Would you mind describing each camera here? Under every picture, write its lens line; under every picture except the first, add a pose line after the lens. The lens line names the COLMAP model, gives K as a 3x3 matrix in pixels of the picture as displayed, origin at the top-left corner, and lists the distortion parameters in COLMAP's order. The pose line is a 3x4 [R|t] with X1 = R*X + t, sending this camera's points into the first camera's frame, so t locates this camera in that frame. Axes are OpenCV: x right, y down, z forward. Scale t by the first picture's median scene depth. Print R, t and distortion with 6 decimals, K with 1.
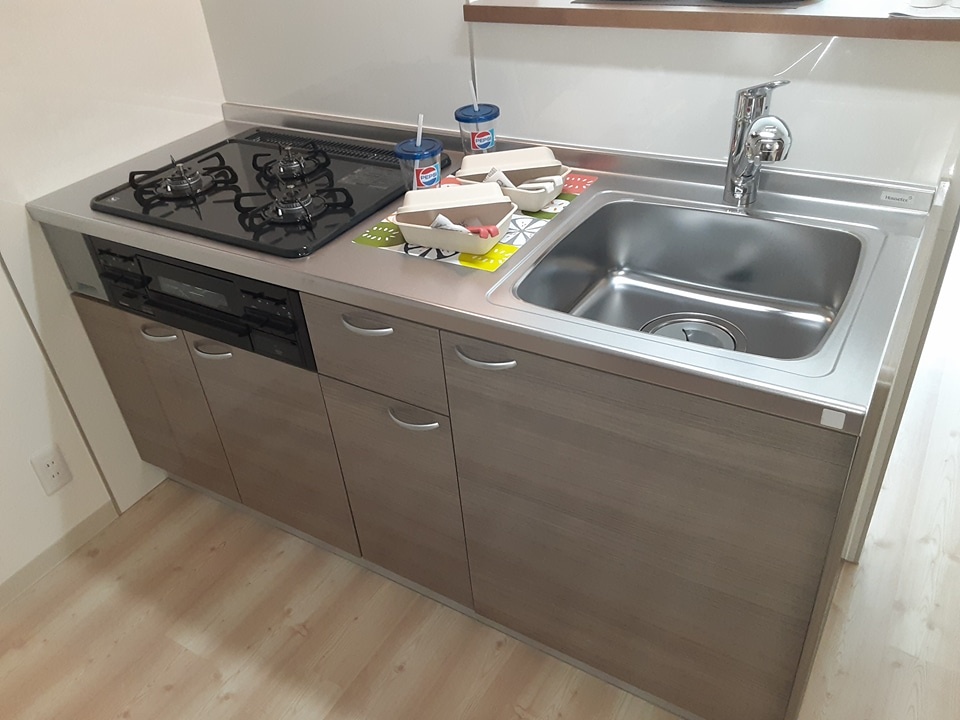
lens RADIAL K [[777.4, 0, 471.4], [0, 777.4, 363.3], [0, 0, 1]] dist [0.073572, -0.082882]
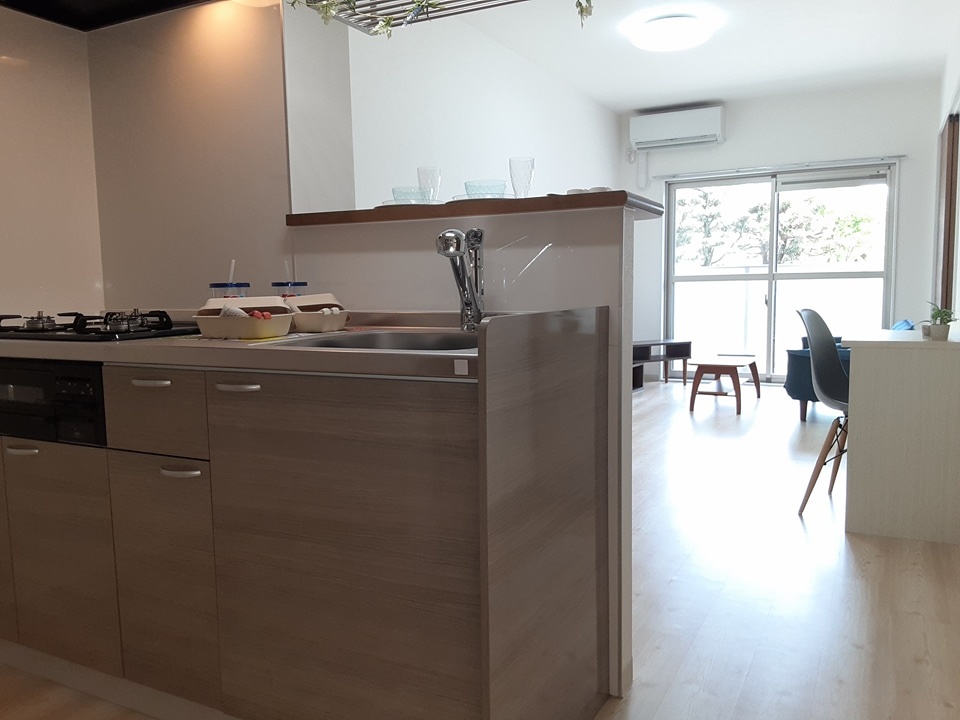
lens RADIAL K [[777.4, 0, 466.9], [0, 777.4, 359.8], [0, 0, 1]] dist [0.073572, -0.082882]
pose [[0.996349, 0.053532, 0.066505, 0.219402], [-0.015020, 0.876752, -0.480707, 0.403000], [-0.084042, 0.477953, 0.874355, -0.094872]]
